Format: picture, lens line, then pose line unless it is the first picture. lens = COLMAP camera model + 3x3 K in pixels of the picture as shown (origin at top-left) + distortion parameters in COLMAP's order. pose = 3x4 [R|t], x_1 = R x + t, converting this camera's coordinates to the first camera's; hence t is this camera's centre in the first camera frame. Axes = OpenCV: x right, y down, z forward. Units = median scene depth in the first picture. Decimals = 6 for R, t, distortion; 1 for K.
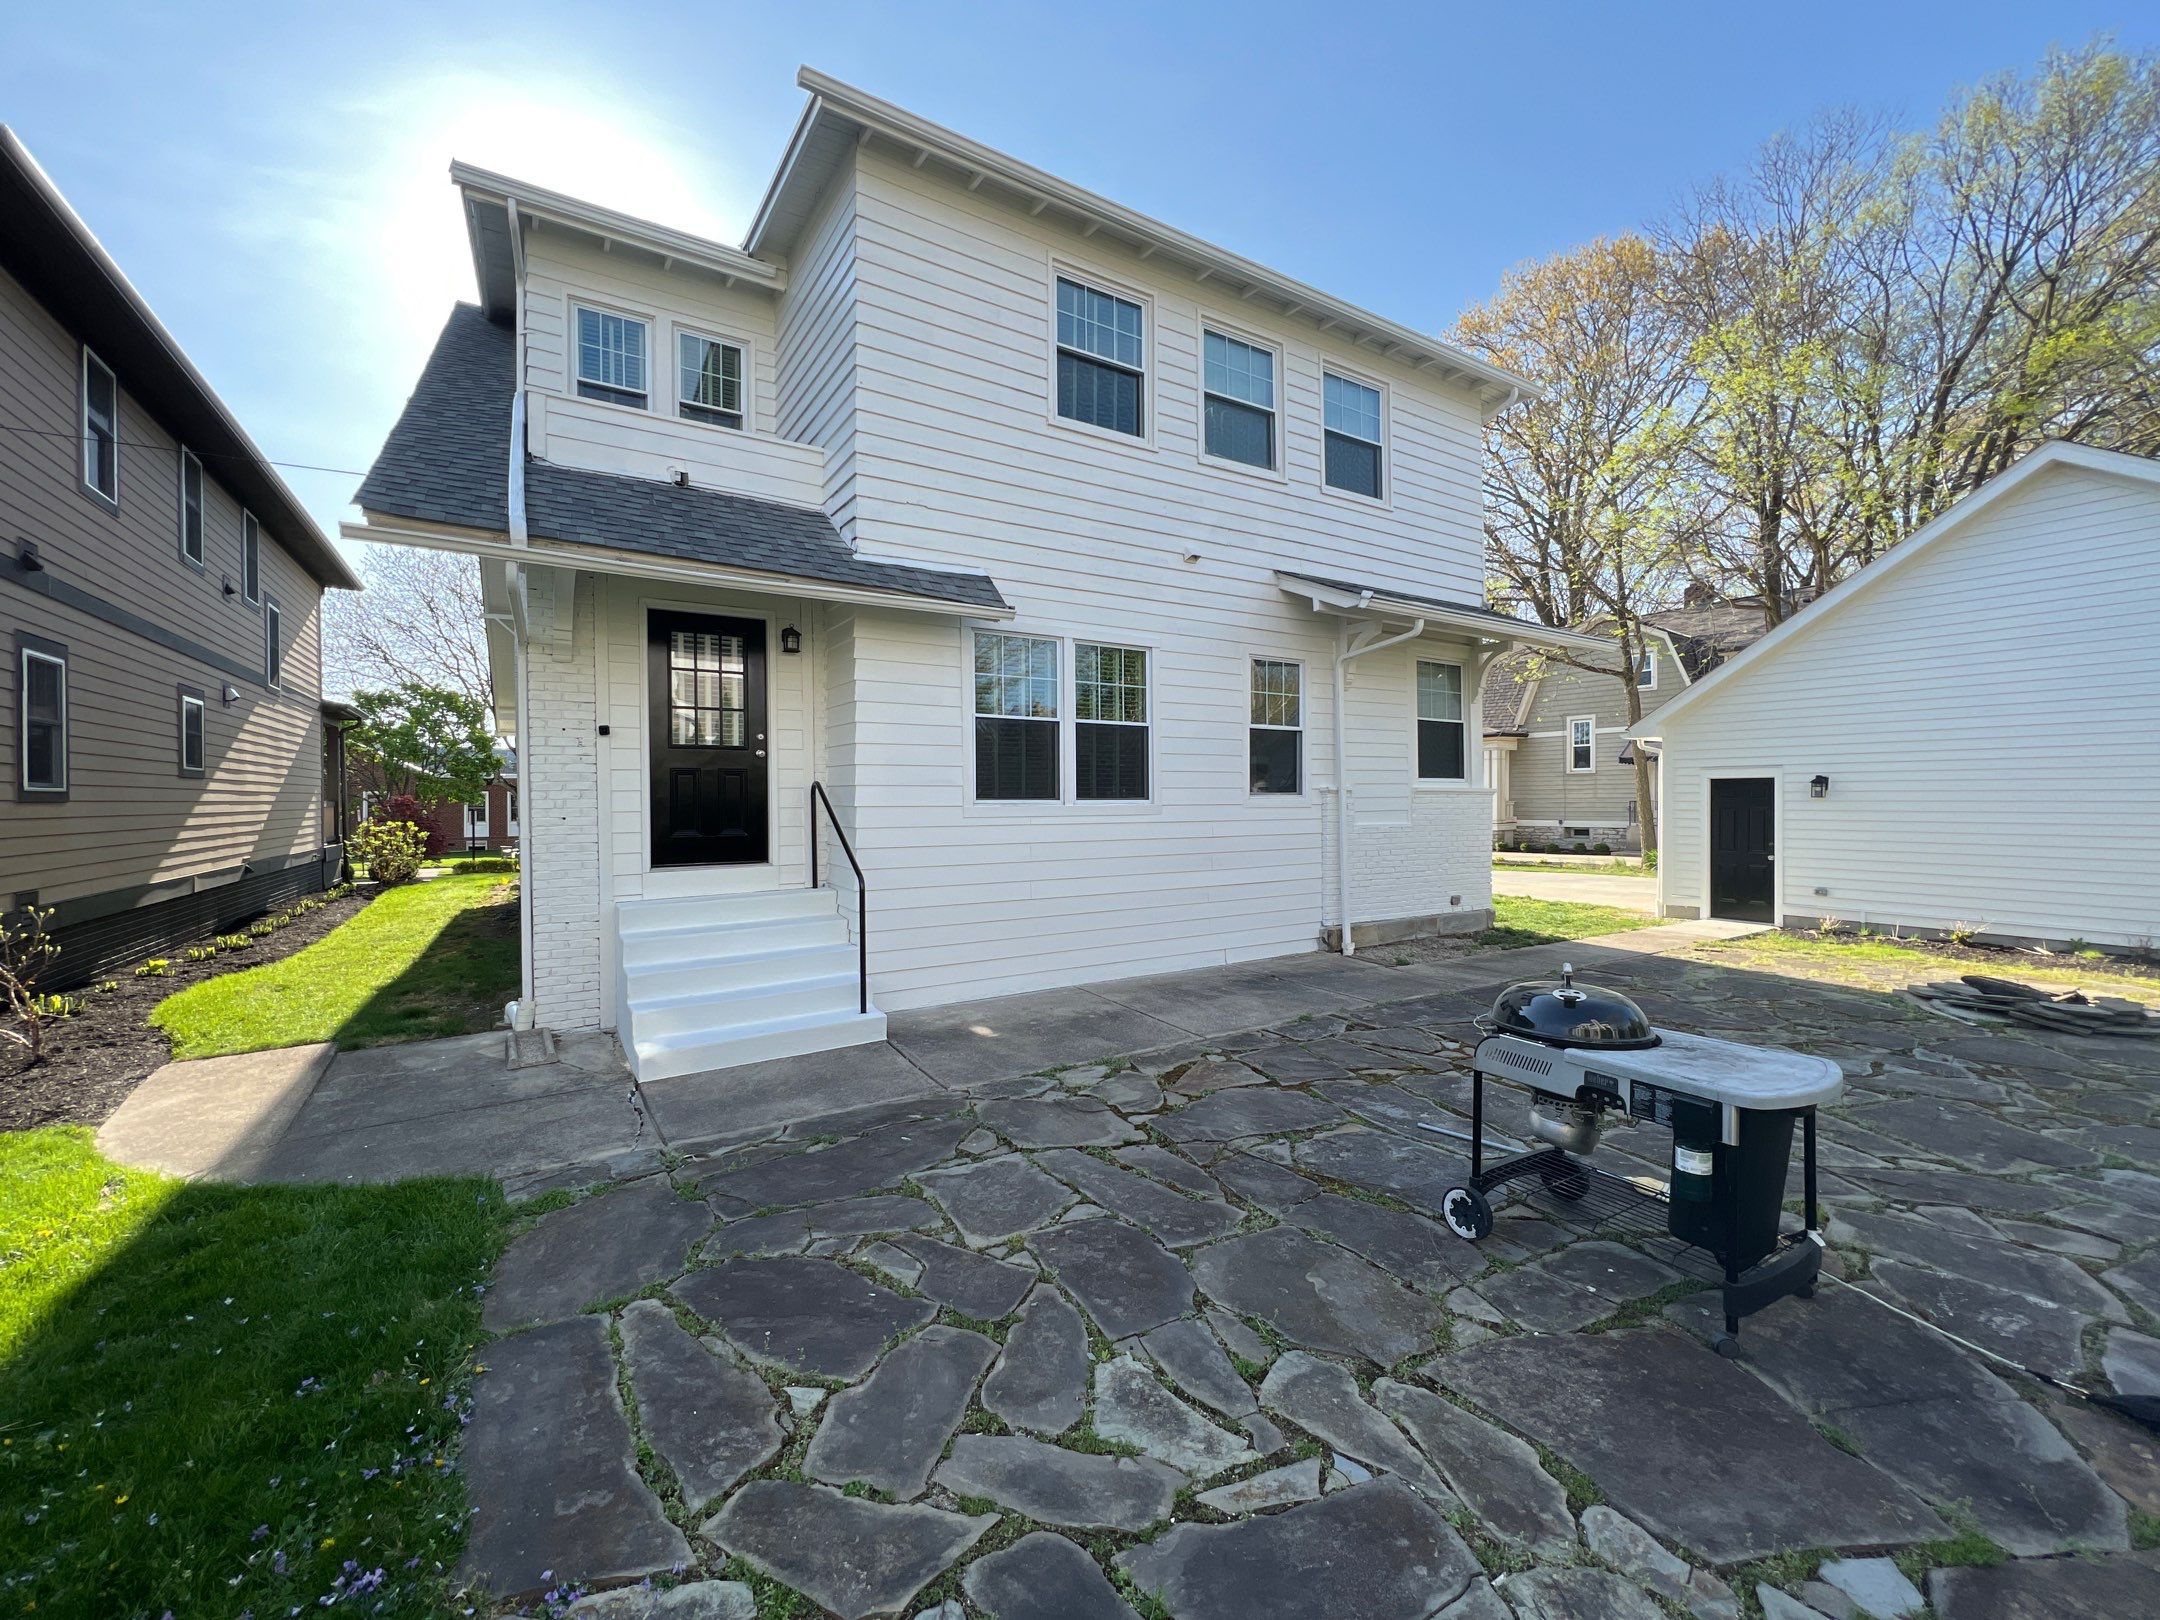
lens RADIAL K [[859.6, 0, 1065.6], [0, 859.6, 810.1], [0, 0, 1]] dist [-0.006898, 0.000817]
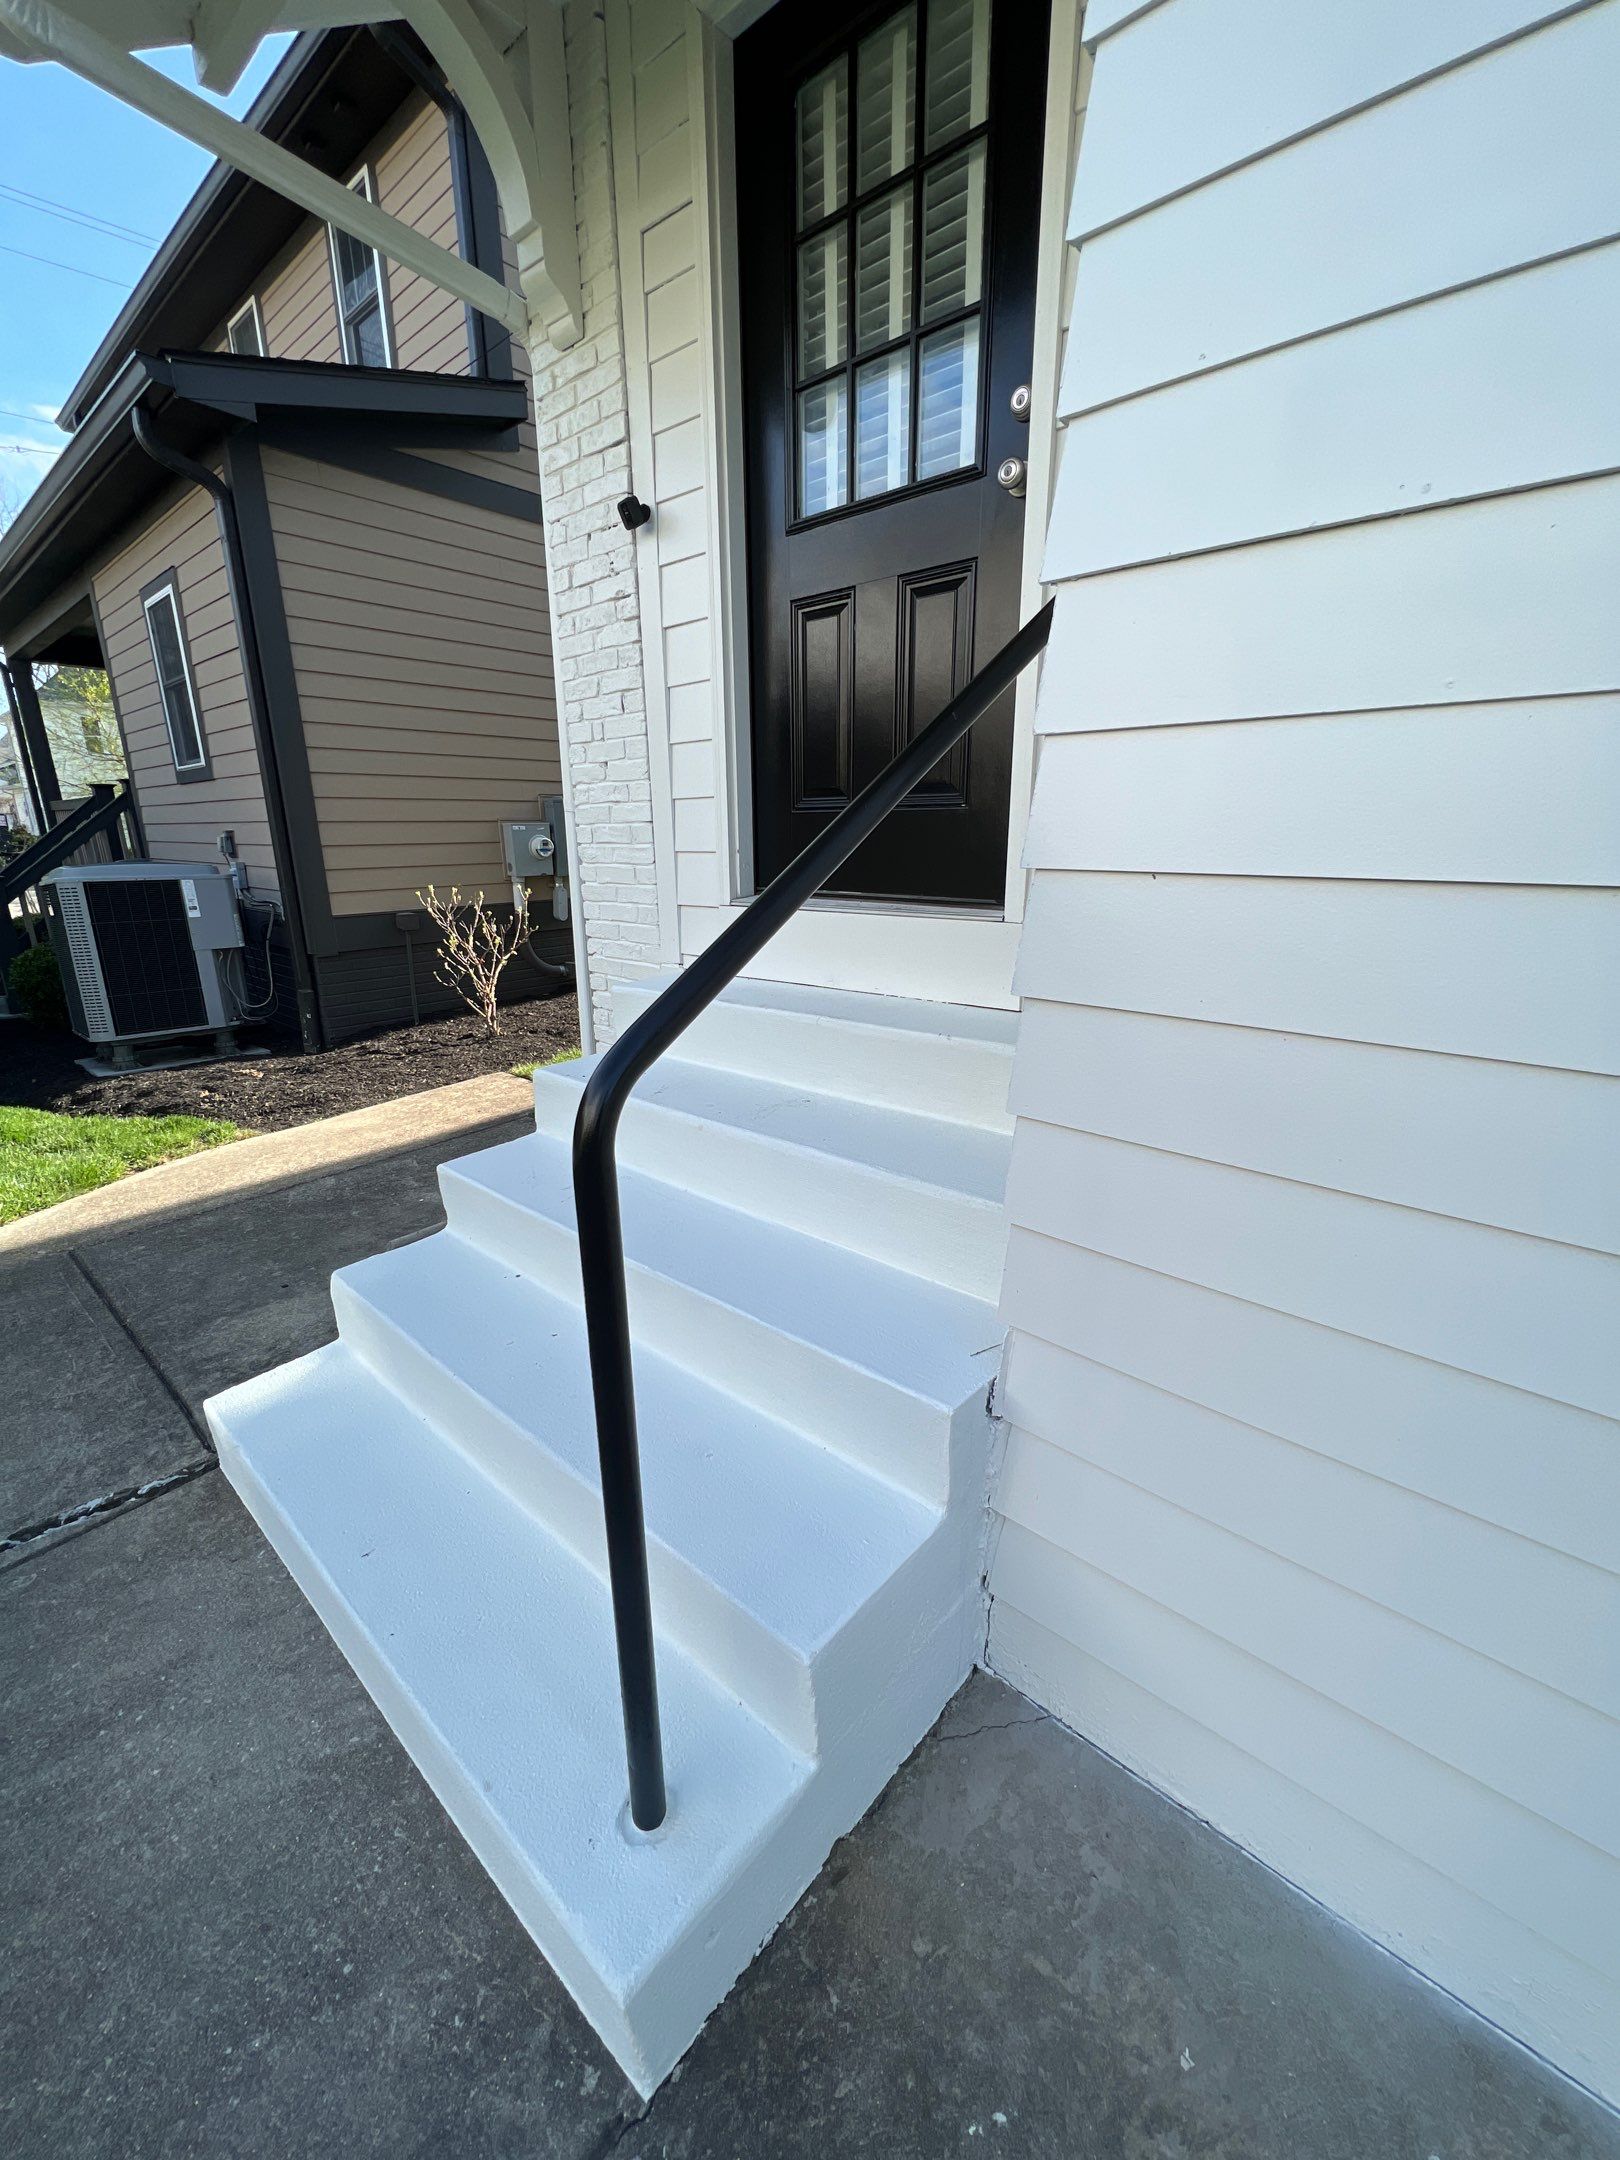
lens RADIAL K [[859.6, 0, 810.0], [0, 859.6, 1080.0], [0, 0, 1]] dist [-0.006898, 0.000817]
pose [[0.291301, 0.270564, -0.917572, -0.102905], [-0.008008, 0.959826, 0.280481, 0.040456], [0.956598, -0.074356, 0.281765, 0.961566]]
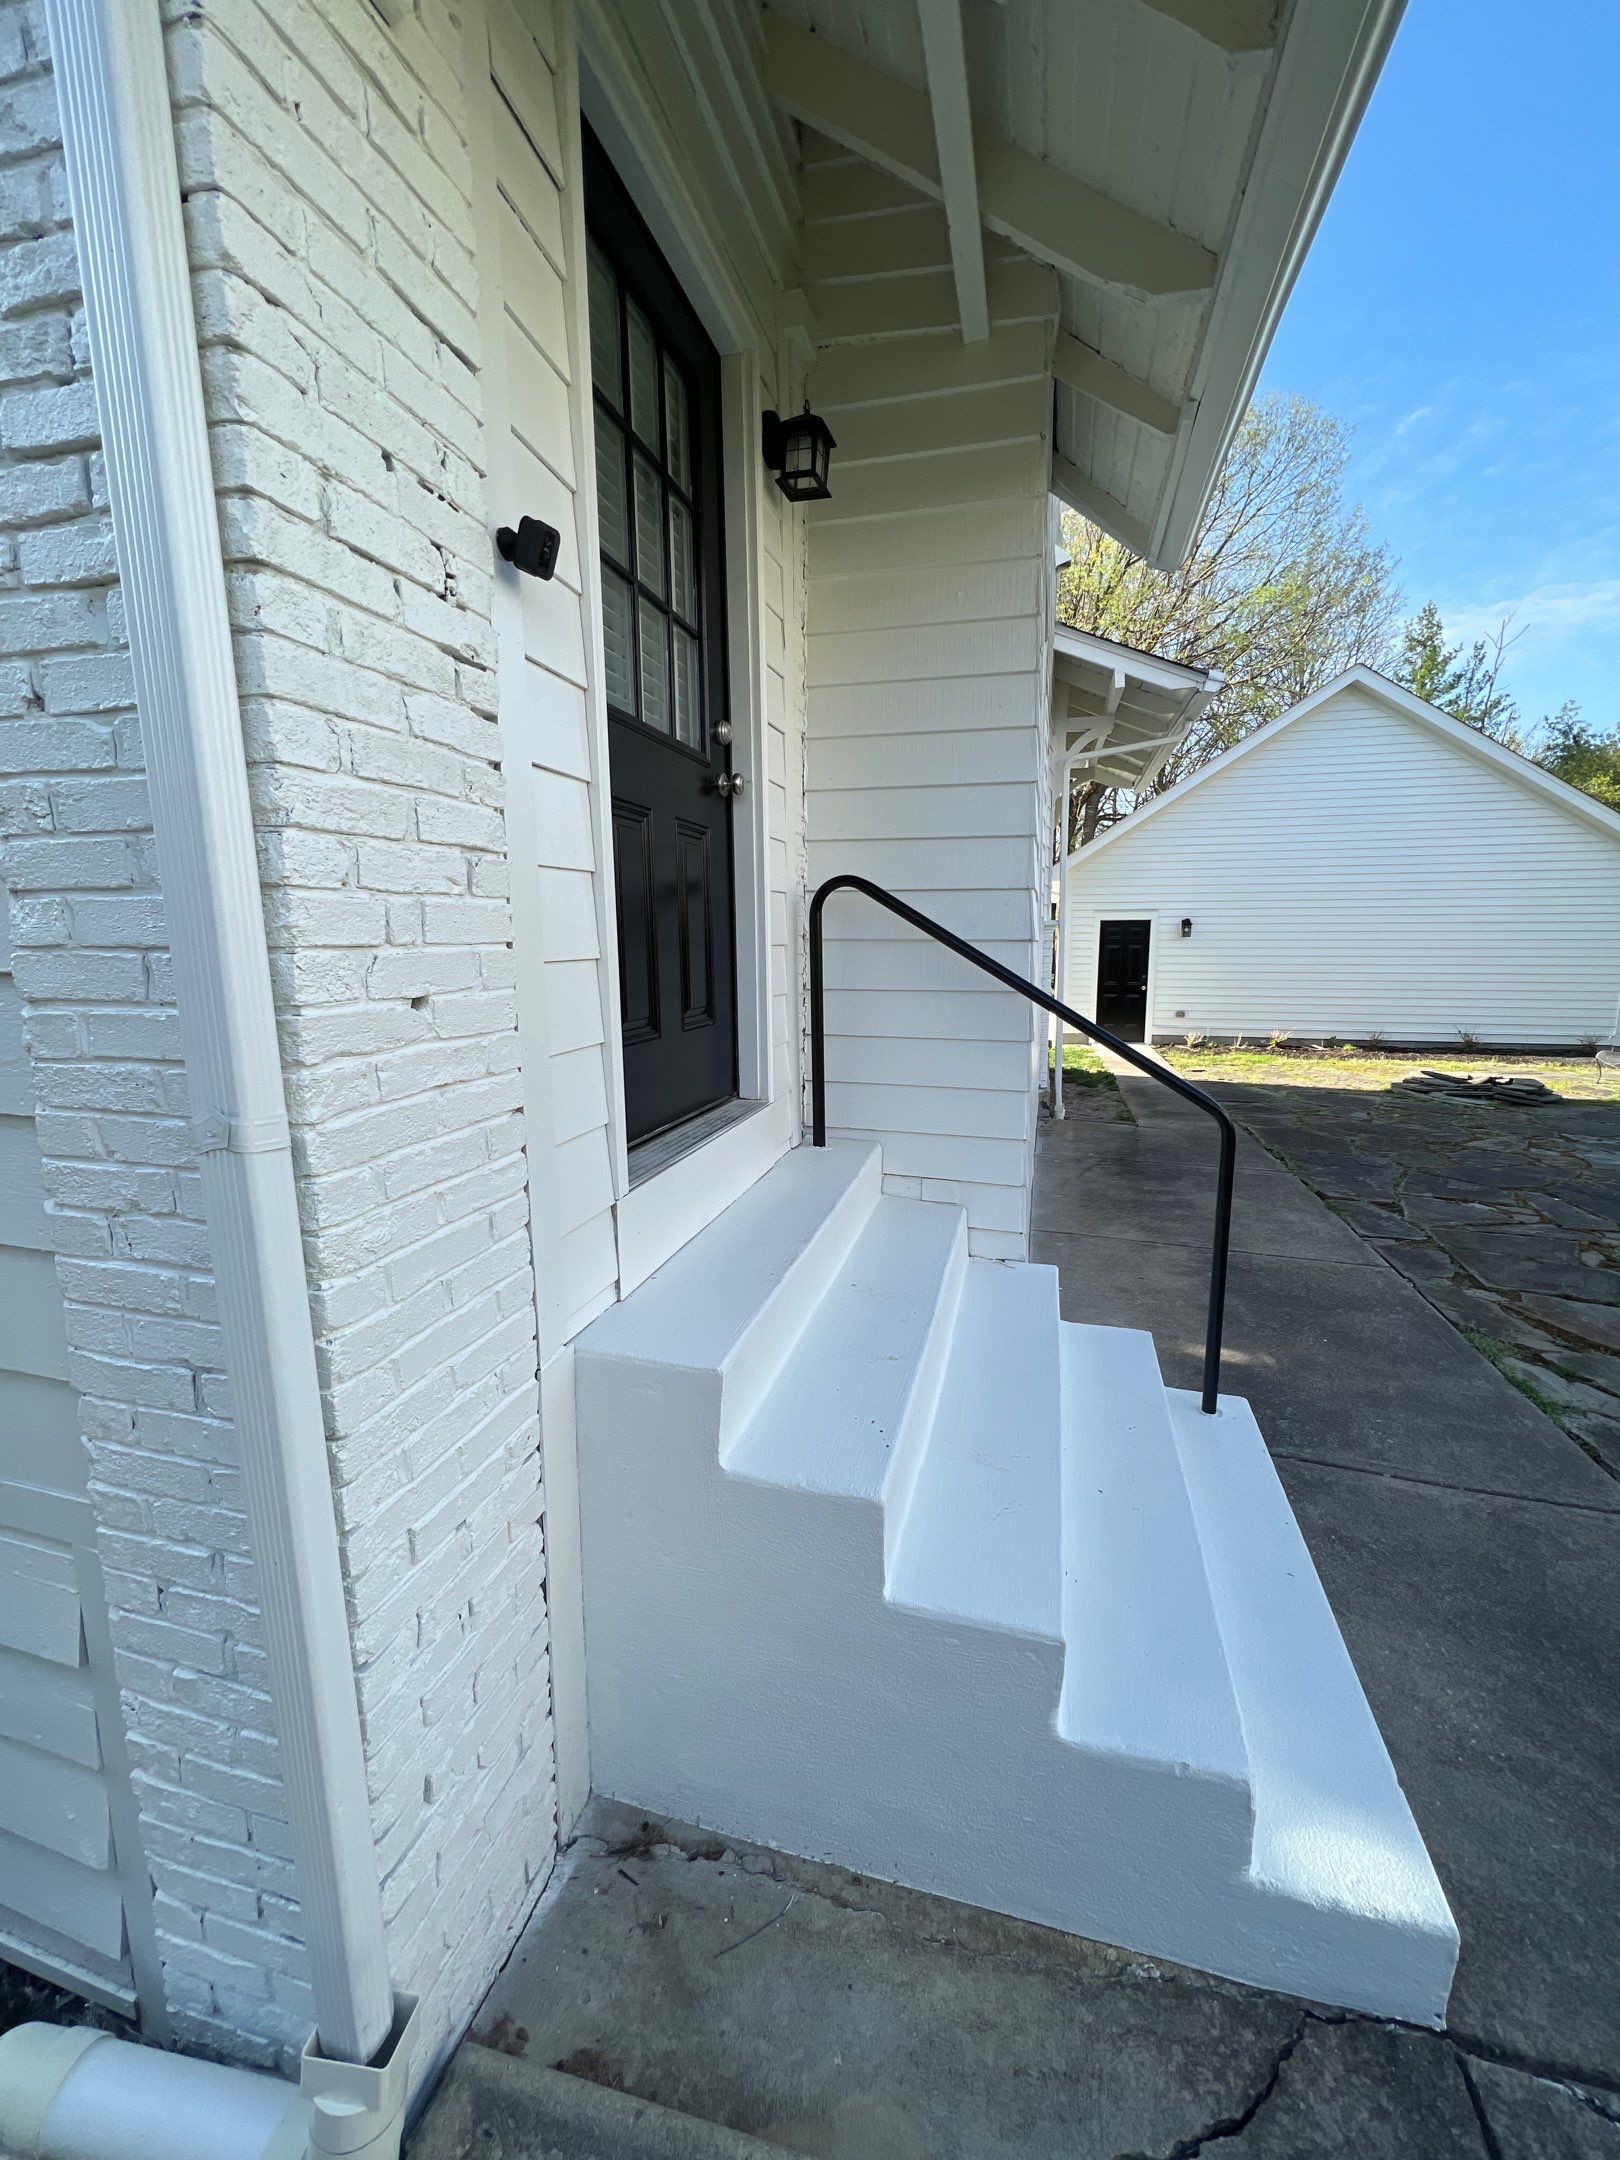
lens RADIAL K [[859.6, 0, 810.0], [0, 859.6, 1080.0], [0, 0, 1]] dist [-0.006898, 0.000817]
pose [[0.732965, -0.107545, 0.671711, -0.645536], [0.008269, 0.988760, 0.149283, -0.000787], [-0.680216, -0.103865, 0.725616, 0.810509]]
